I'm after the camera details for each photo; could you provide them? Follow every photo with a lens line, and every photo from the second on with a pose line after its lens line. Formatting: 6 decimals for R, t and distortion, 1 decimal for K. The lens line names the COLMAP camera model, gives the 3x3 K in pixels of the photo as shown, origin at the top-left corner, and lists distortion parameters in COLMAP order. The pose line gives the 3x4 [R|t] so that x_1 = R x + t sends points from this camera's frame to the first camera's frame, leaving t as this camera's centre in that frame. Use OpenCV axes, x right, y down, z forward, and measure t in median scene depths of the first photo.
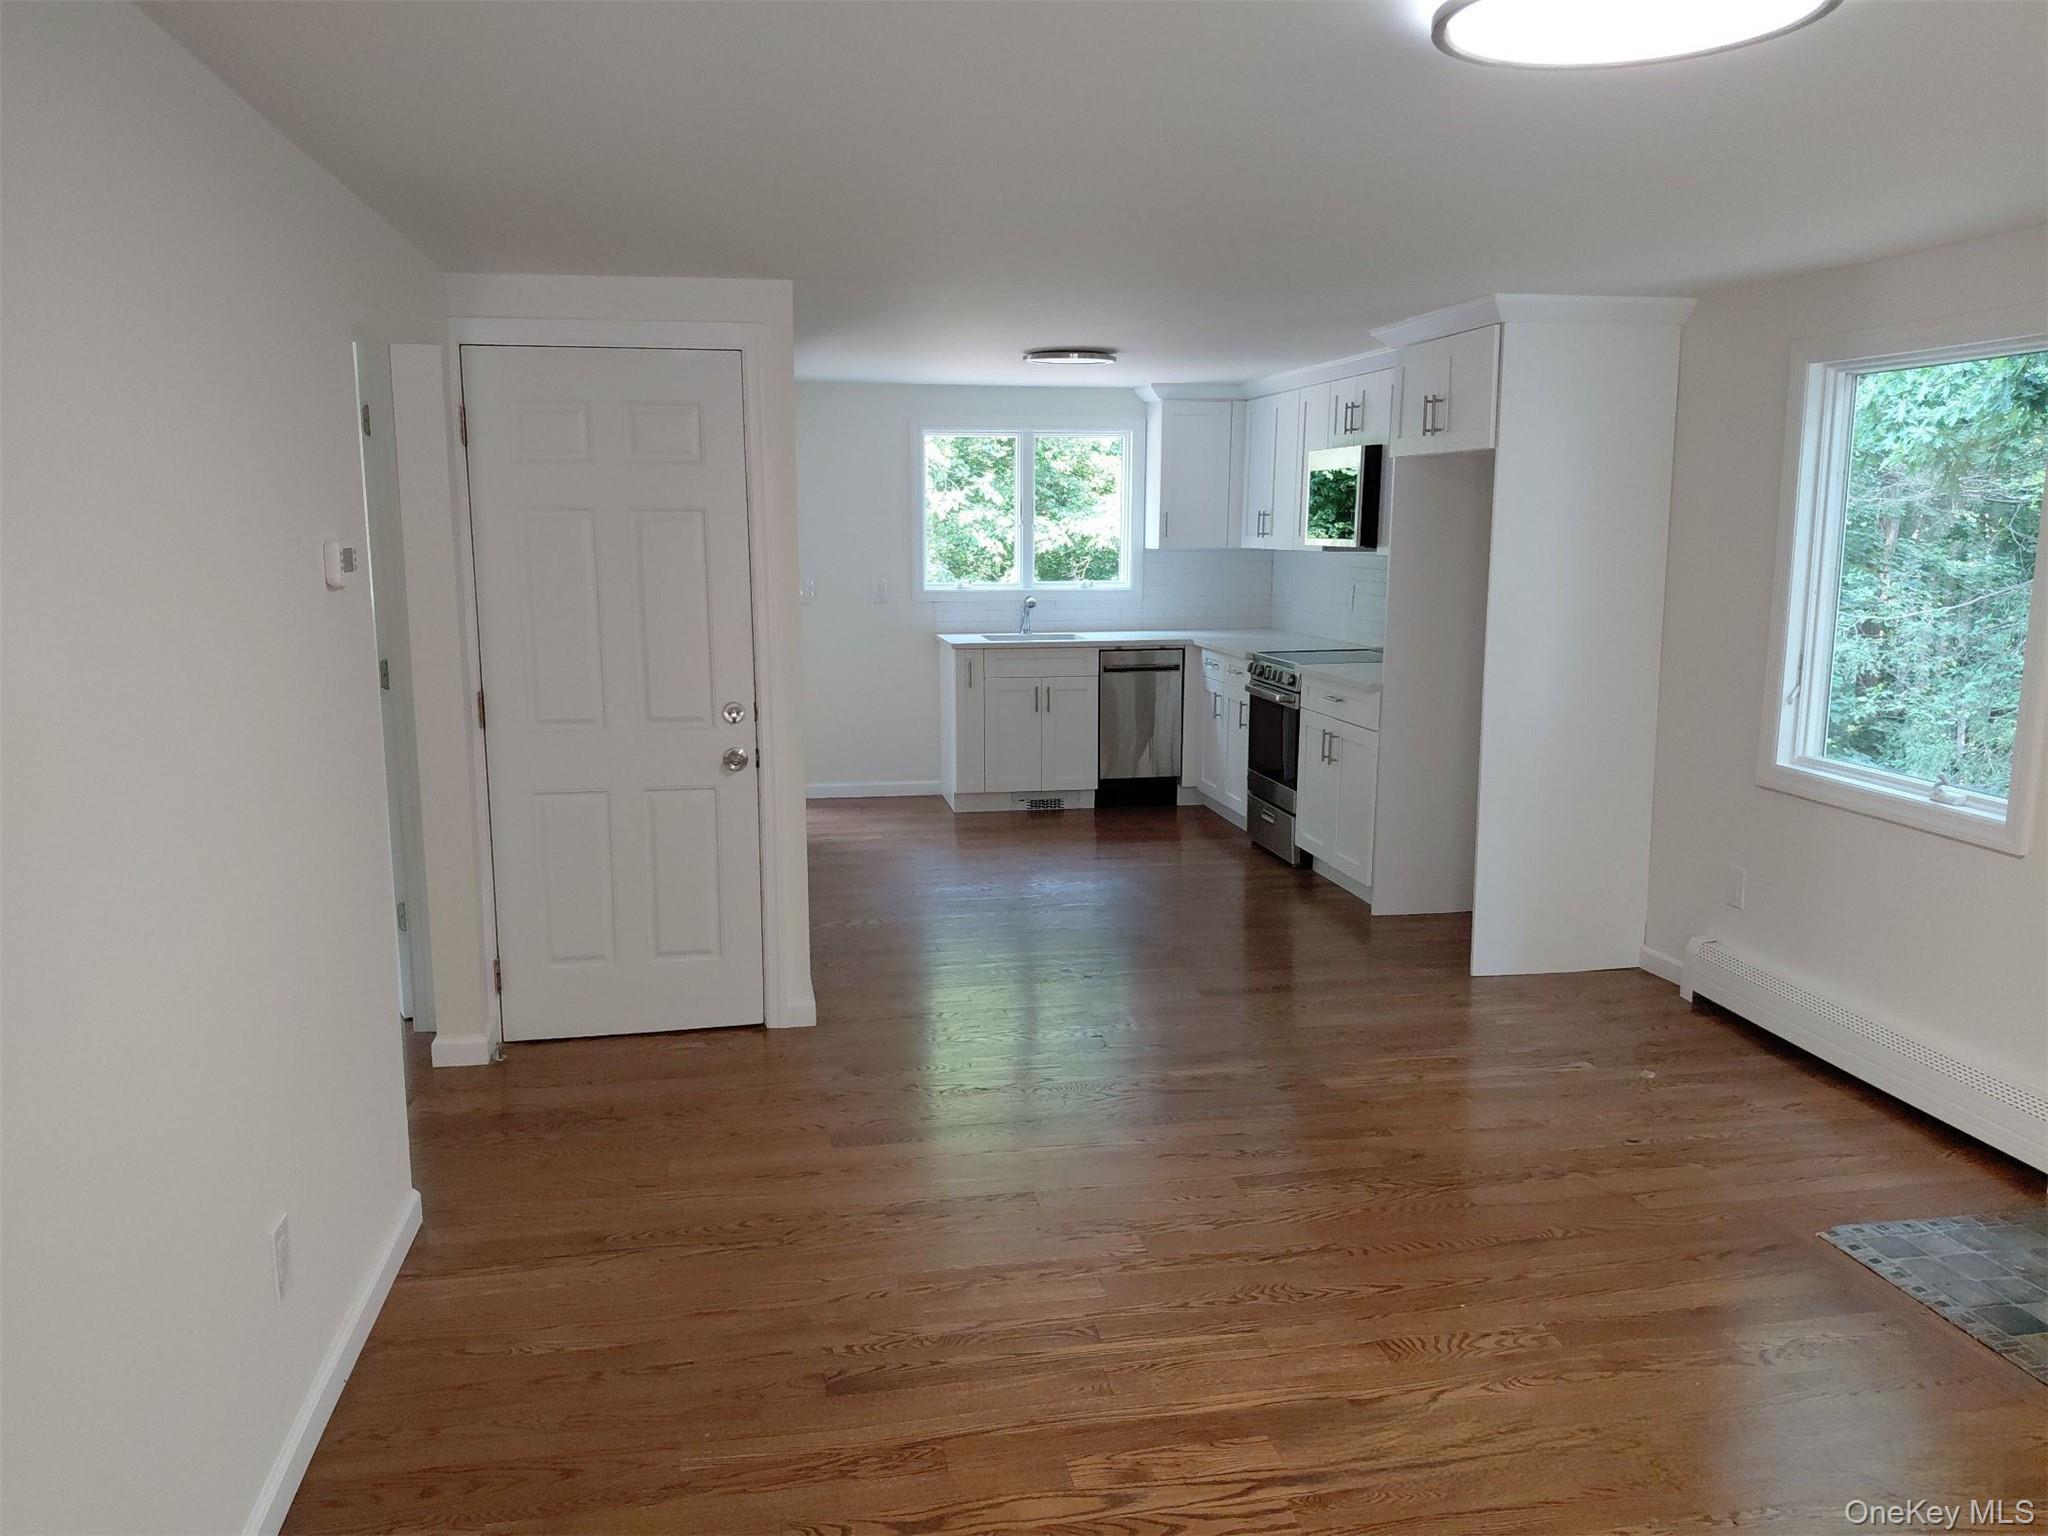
lens RADIAL K [[1580.2, 0, 1022.6], [0, 1580.2, 820.0], [0, 0, 1]] dist [0.005369, -0.099914]
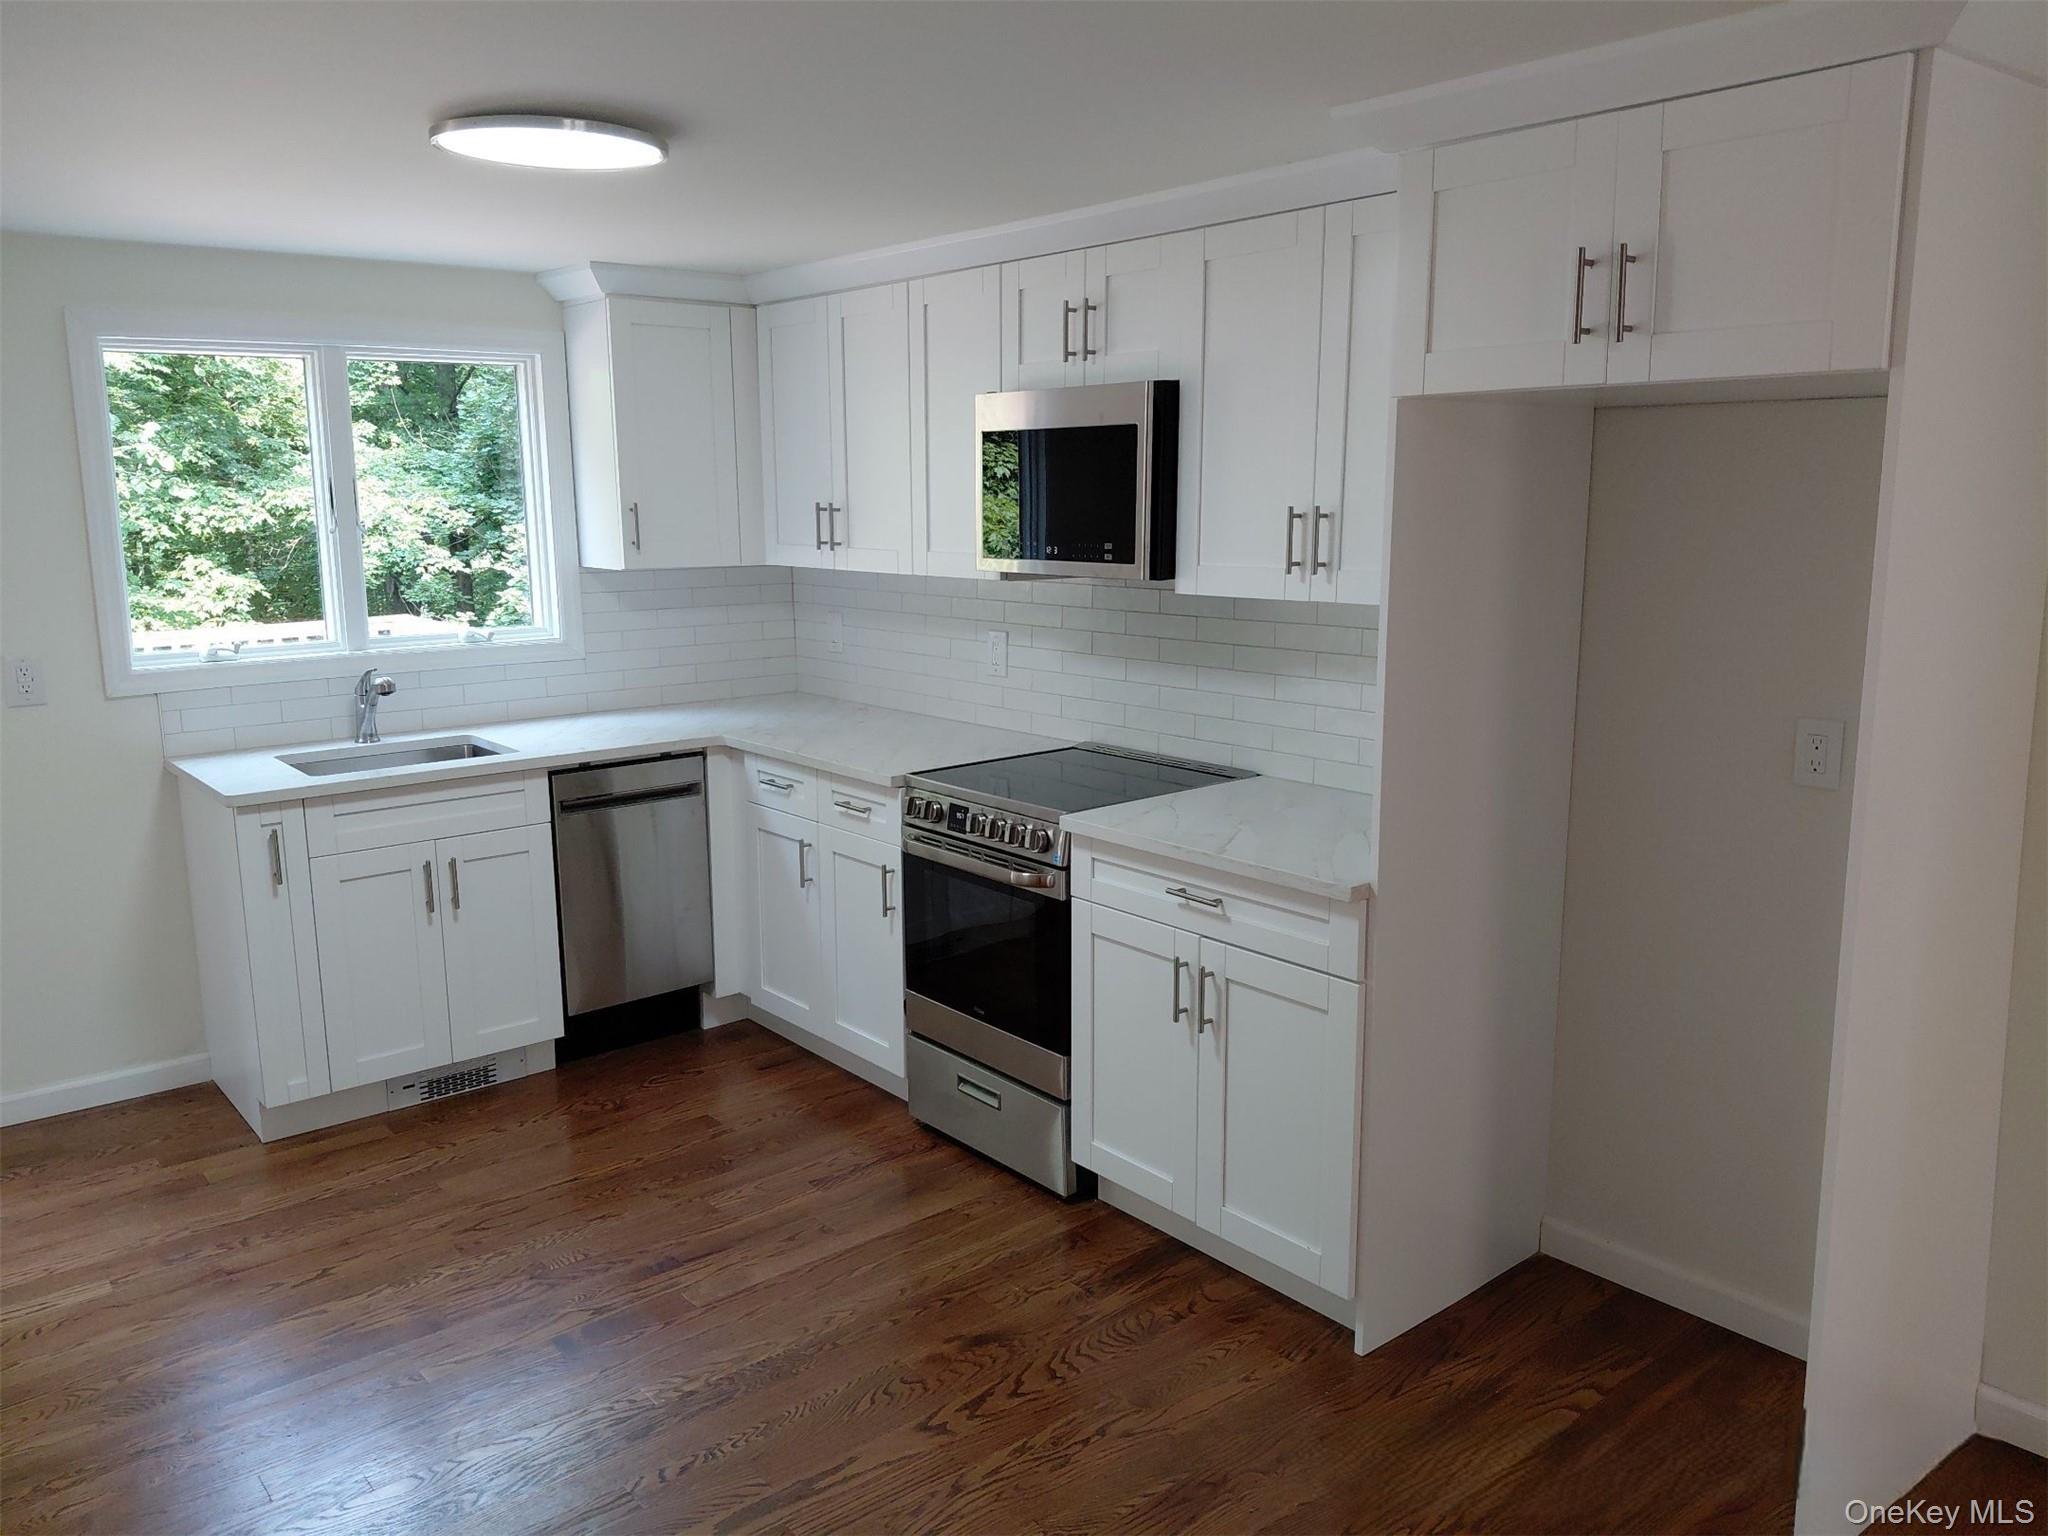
lens RADIAL K [[1522.0, 0, 1023.9], [0, 1522.0, 739.9], [0, 0, 1]] dist [0.158816, -0.258285]
pose [[0.872819, -0.089938, 0.479685, -0.057311], [0.099634, 0.995010, 0.005267, -0.106507], [-0.477765, 0.043196, 0.877425, 0.488170]]
